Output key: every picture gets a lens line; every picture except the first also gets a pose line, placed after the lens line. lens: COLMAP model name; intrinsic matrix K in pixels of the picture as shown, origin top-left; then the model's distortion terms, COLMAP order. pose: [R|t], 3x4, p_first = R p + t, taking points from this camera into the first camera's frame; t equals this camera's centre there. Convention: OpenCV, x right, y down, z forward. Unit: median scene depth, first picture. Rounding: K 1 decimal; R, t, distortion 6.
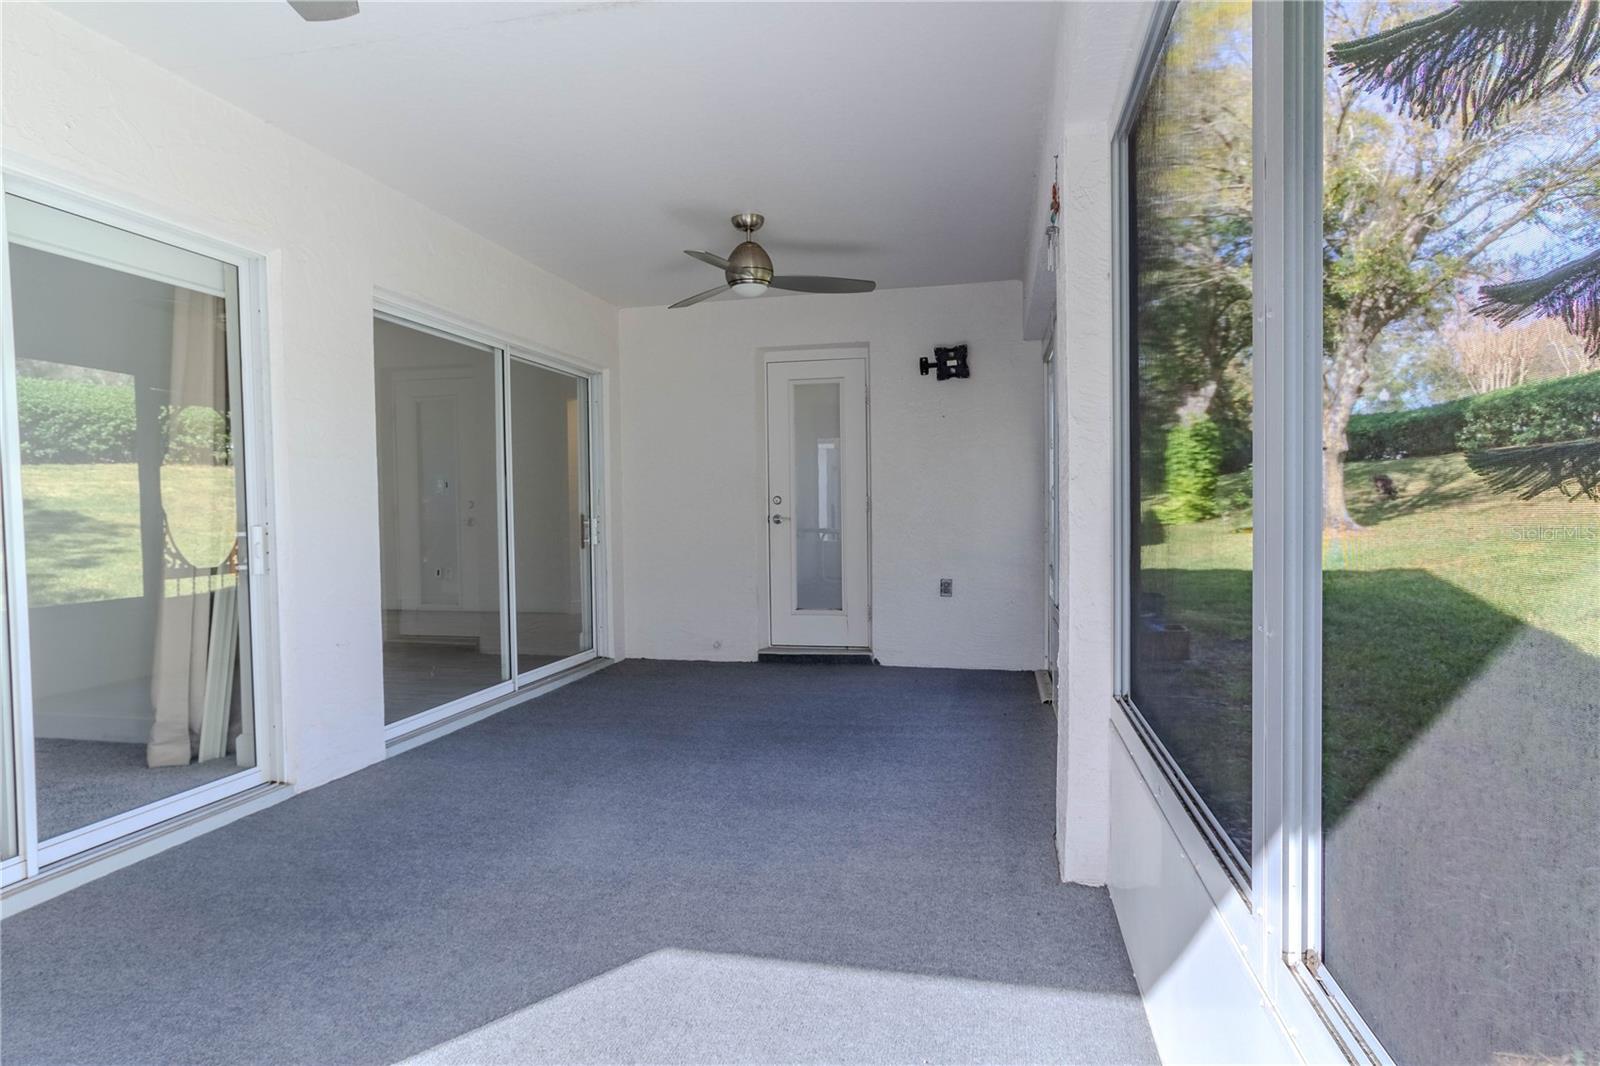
lens RADIAL K [[896.4, 0, 800.4], [0, 896.4, 537.8], [0, 0, 1]] dist [-0.011623, 0.000593]
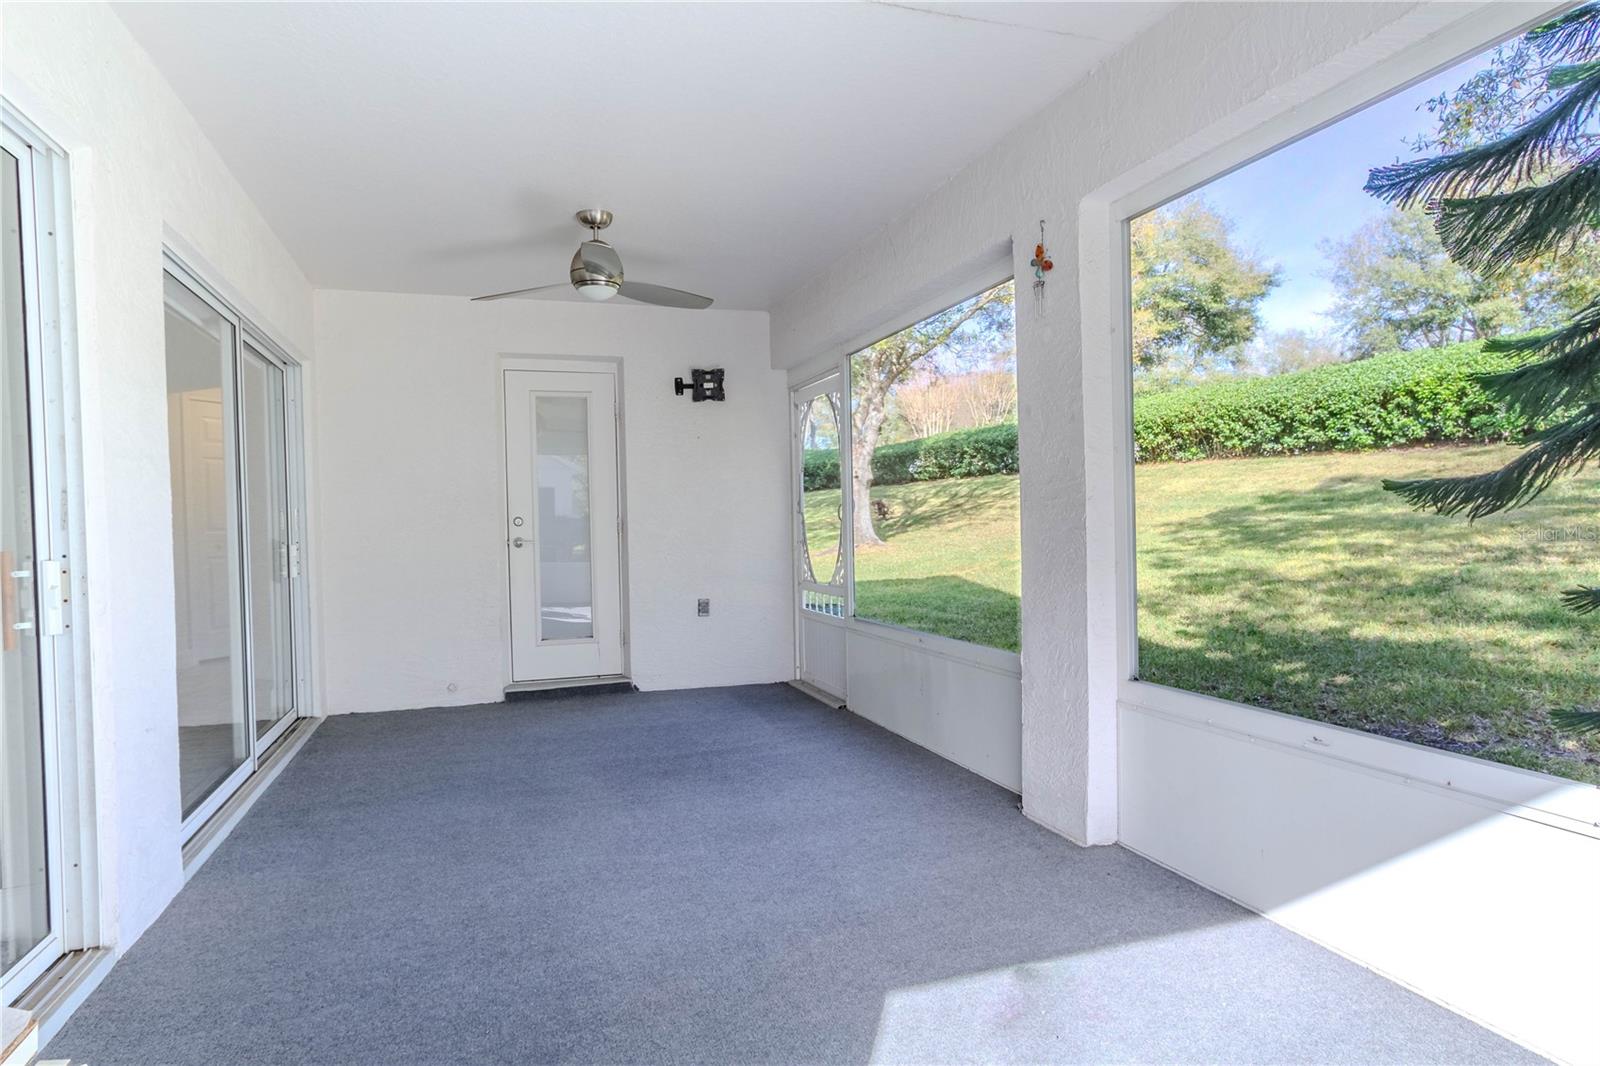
lens RADIAL K [[890.7, 0, 803.8], [0, 890.7, 537.0], [0, 0, 1]] dist [-0.000870, 0.002551]
pose [[0.852691, -0.013663, 0.522237, -0.268379], [0.027511, 0.999445, -0.018771, -0.001456], [-0.521690, 0.030373, 0.852594, 0.086921]]
